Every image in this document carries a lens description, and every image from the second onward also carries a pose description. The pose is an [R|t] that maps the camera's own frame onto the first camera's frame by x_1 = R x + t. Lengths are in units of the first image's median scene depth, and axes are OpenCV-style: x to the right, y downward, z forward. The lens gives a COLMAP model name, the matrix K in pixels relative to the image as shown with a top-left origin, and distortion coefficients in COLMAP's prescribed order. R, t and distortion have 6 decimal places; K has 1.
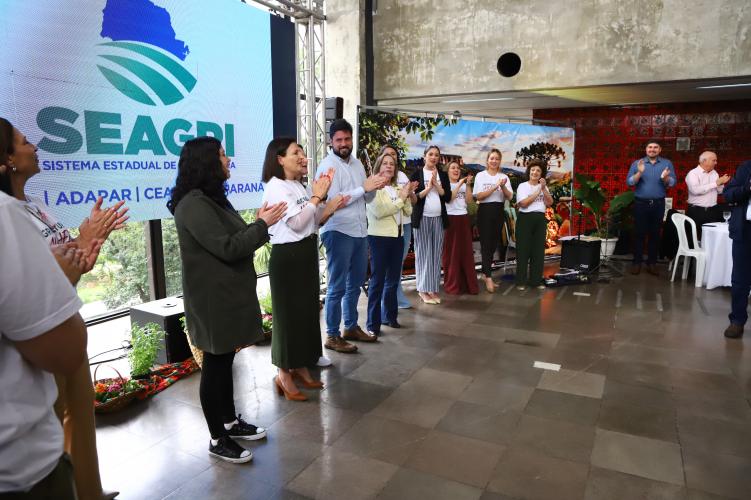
lens RADIAL K [[516.7, 0, 375.5], [0, 516.7, 250.0], [0, 0, 1]] dist [-0.103670, 0.077256]
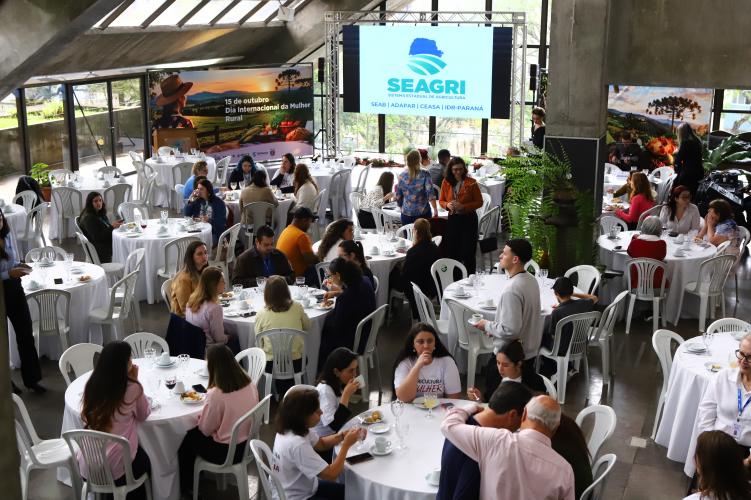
lens RADIAL K [[981.7, 0, 375.5], [0, 981.7, 241.2], [0, 0, 1]] dist [-0.000171, 0.043950]
pose [[0.115132, 0.239776, -0.963977, 2.904036], [-0.155120, 0.962865, 0.220973, -0.324828], [0.981164, 0.124091, 0.148050, 0.016428]]
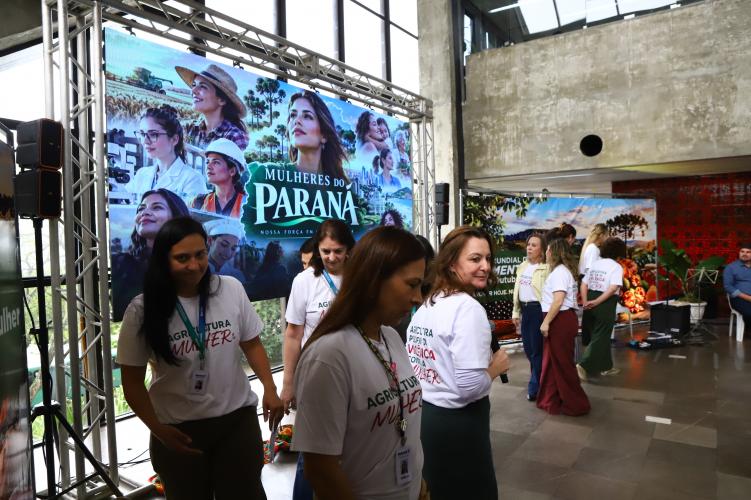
lens RADIAL K [[516.7, 0, 375.5], [0, 516.7, 250.0], [0, 0, 1]] dist [-0.103670, 0.077256]
pose [[0.992678, -0.018818, -0.119315, -0.080452], [0.003640, 0.992002, -0.126171, -0.003914], [0.120734, 0.124813, 0.984807, -0.118601]]
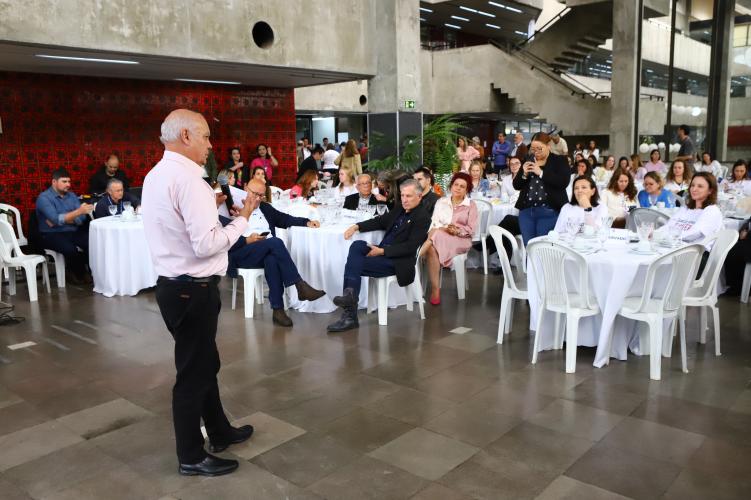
lens RADIAL K [[641.4, 0, 375.5], [0, 641.4, 250.0], [0, 0, 1]] dist [-0.086582, 0.107353]
pose [[0.244602, -0.160428, 0.956260, -0.238190], [0.170153, 0.978016, 0.120555, -0.053527], [-0.954577, 0.133222, 0.266522, 0.270480]]
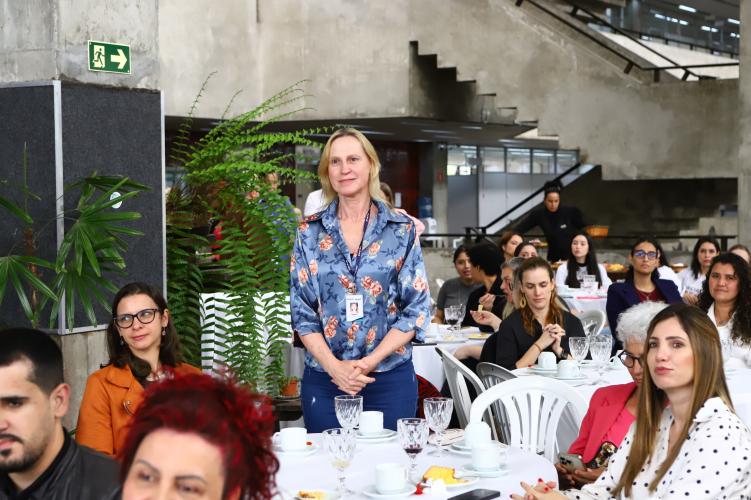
lens RADIAL K [[1427.0, 0, 375.5], [0, 1427.0, 250.0], [0, 0, 1]] dist [0.237821, -0.212039]
pose [[0.095770, -0.037456, 0.994699, 0.385799], [0.164089, 0.986215, 0.021338, -0.067582], [-0.981786, 0.161175, 0.100596, 0.314906]]
